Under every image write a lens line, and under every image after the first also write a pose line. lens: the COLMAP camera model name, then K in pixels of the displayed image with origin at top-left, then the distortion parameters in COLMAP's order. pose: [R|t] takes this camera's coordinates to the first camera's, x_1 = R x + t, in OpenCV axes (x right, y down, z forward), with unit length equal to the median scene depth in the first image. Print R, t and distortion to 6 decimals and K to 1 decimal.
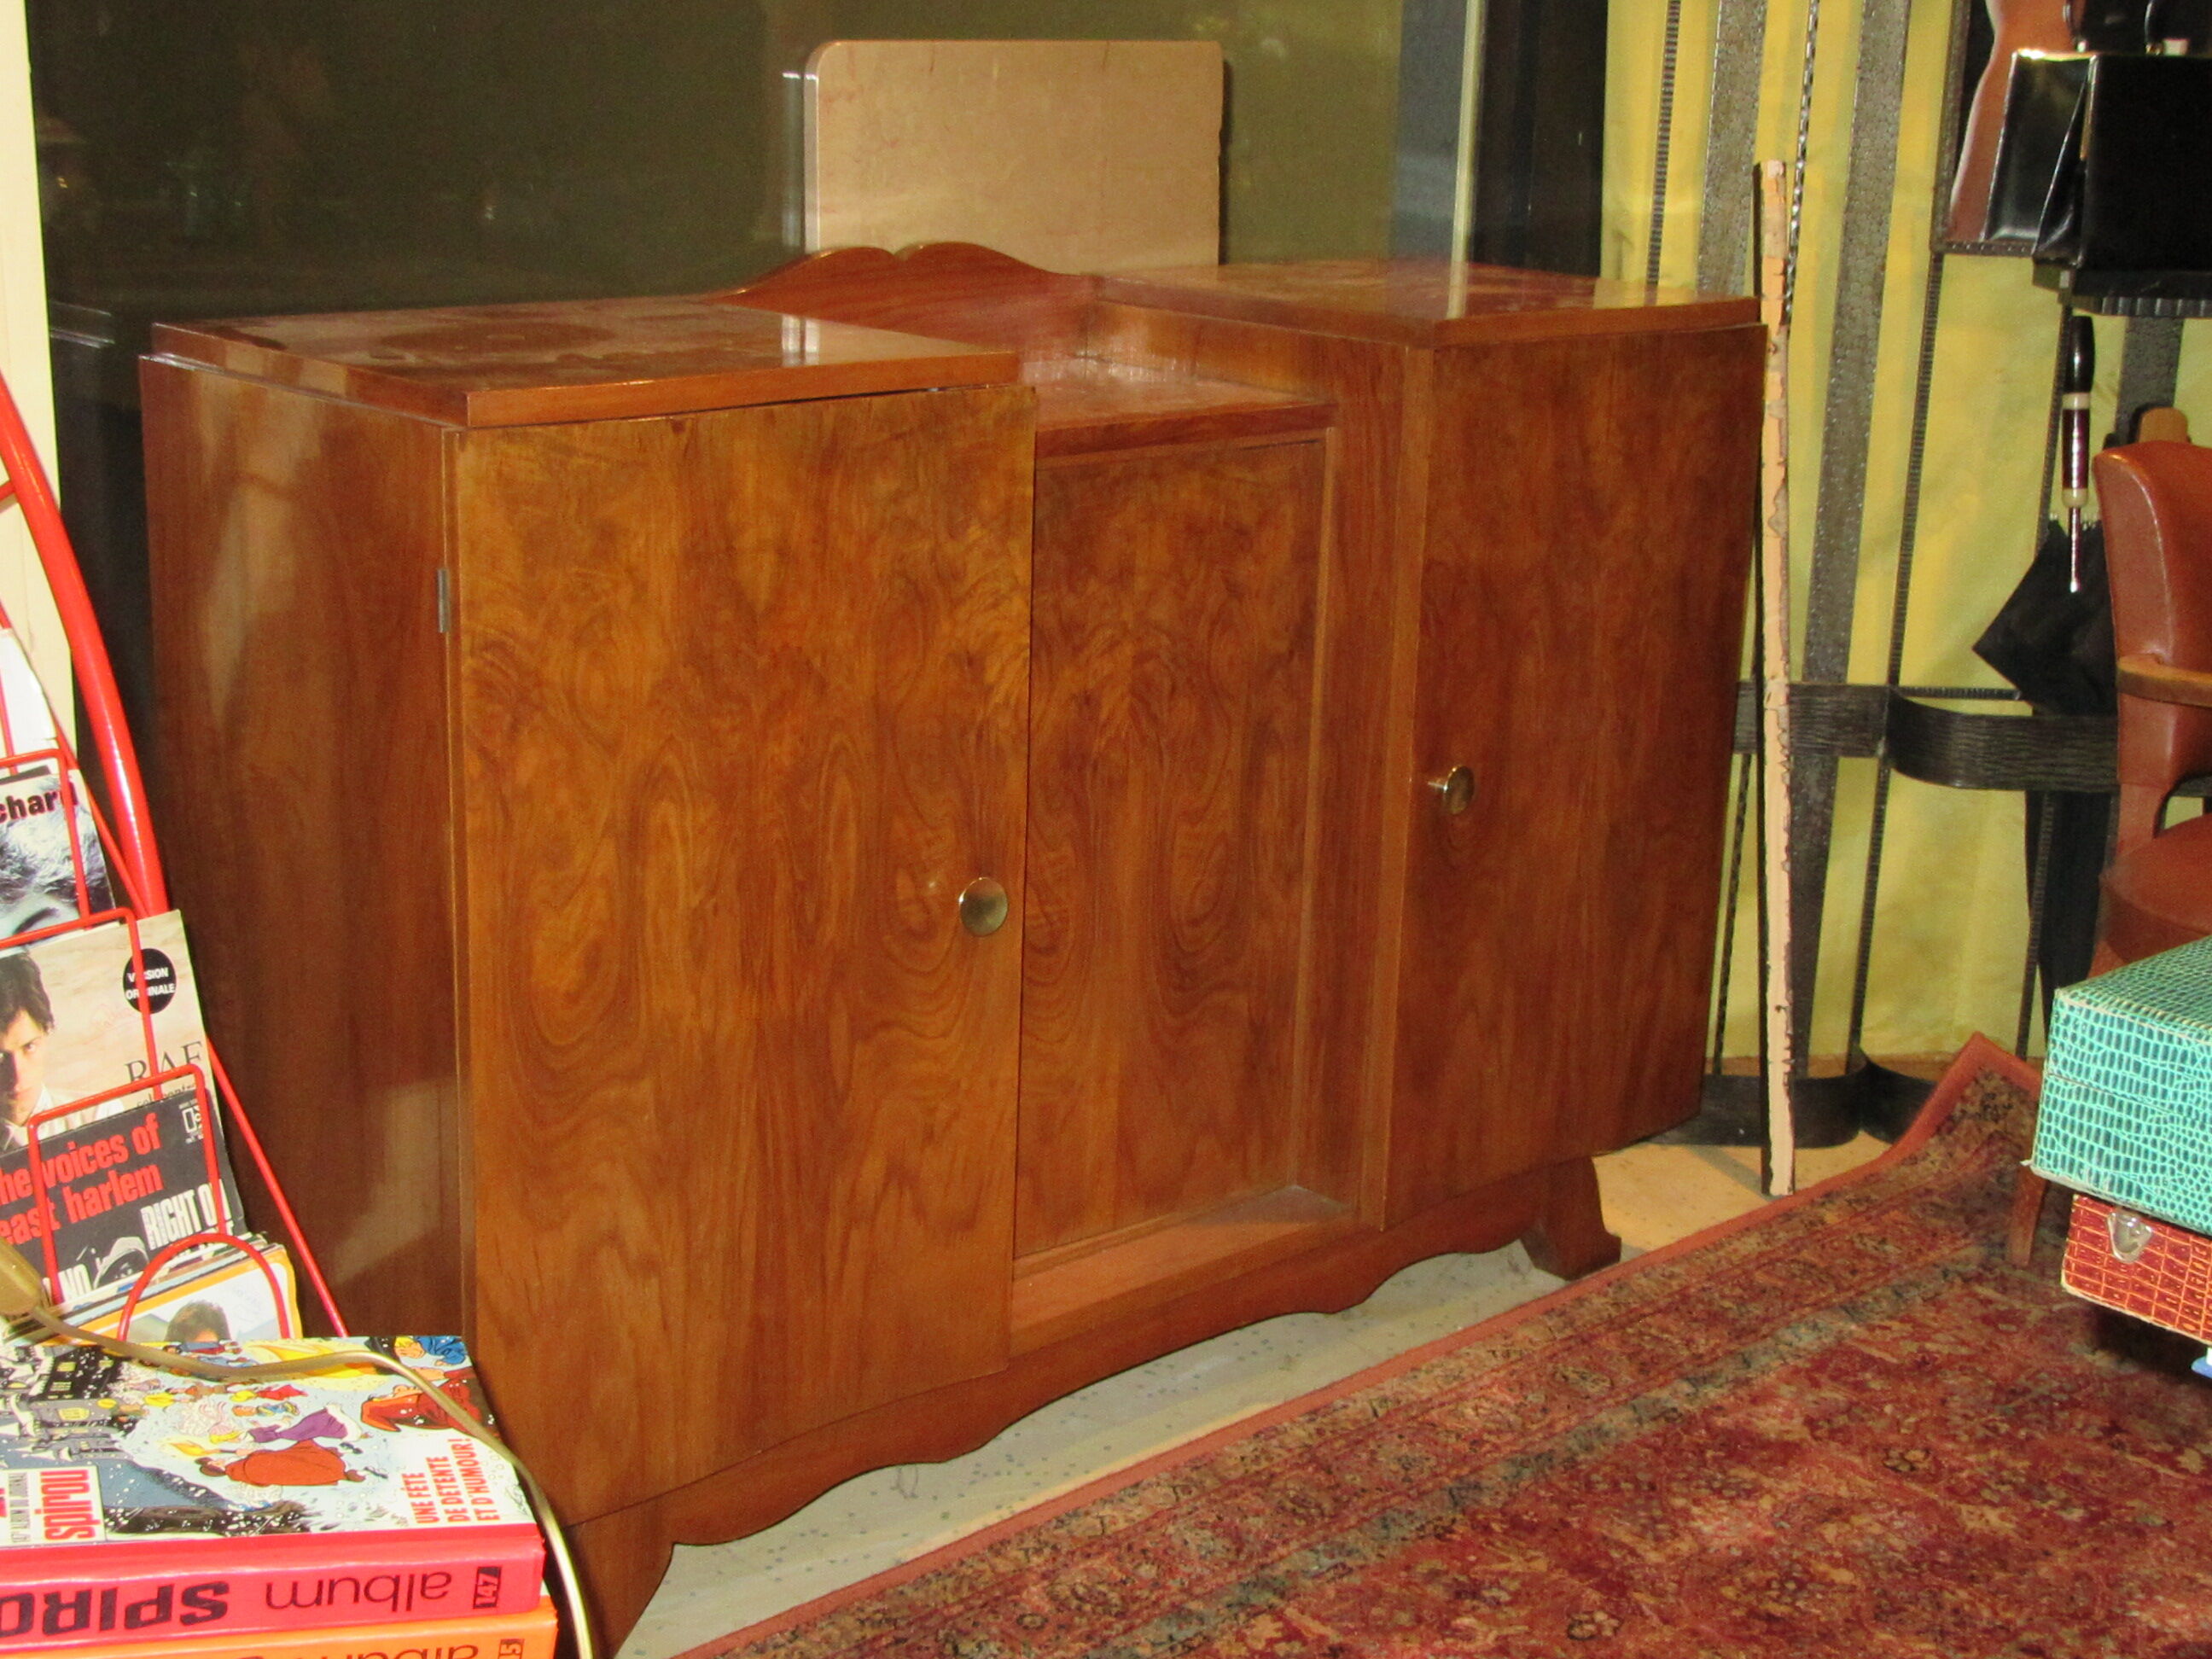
lens RADIAL K [[3068.5, 0, 1106.0], [0, 3068.5, 829.5], [0, 0, 1]] dist [-0.014417, -0.036545]
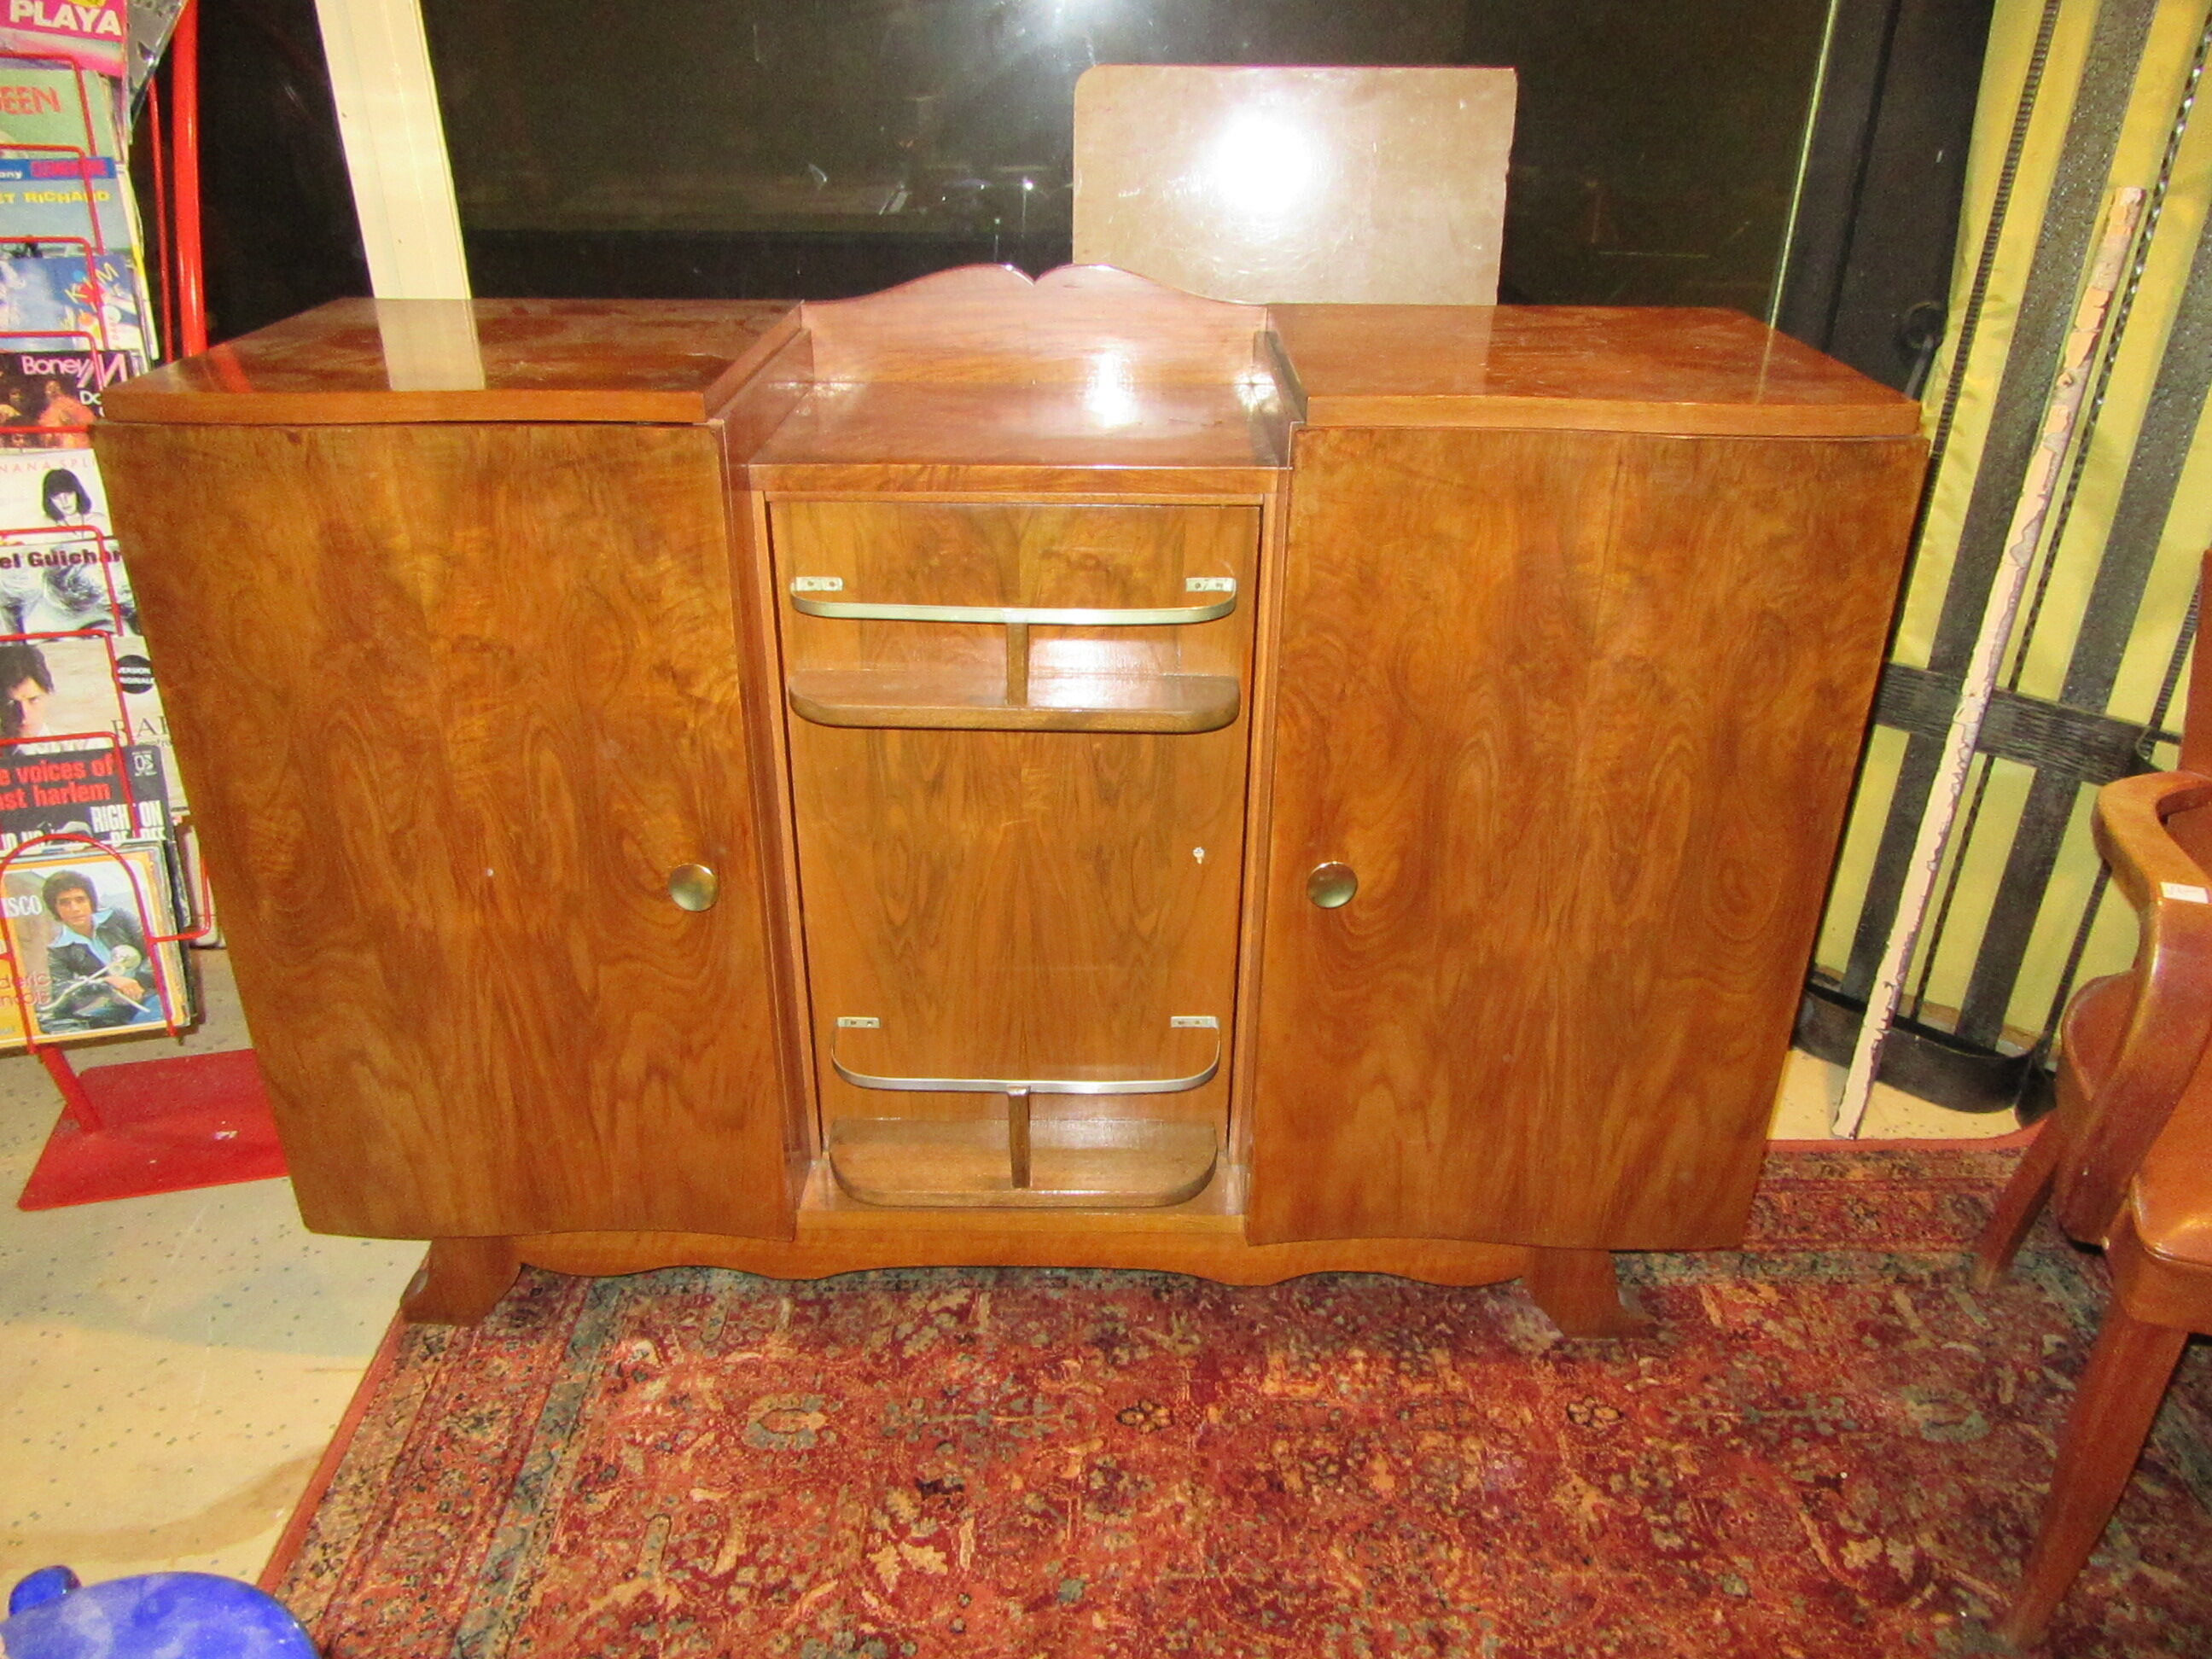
lens RADIAL K [[1625.1, 0, 1104.9], [0, 1625.1, 855.7], [0, 0, 1]] dist [-0.016474, -0.003172]
pose [[0.741108, 0.297591, -0.601829, 0.447580], [-0.163495, 0.949408, 0.268130, -0.126041], [0.651174, -0.100318, 0.752269, 0.477086]]
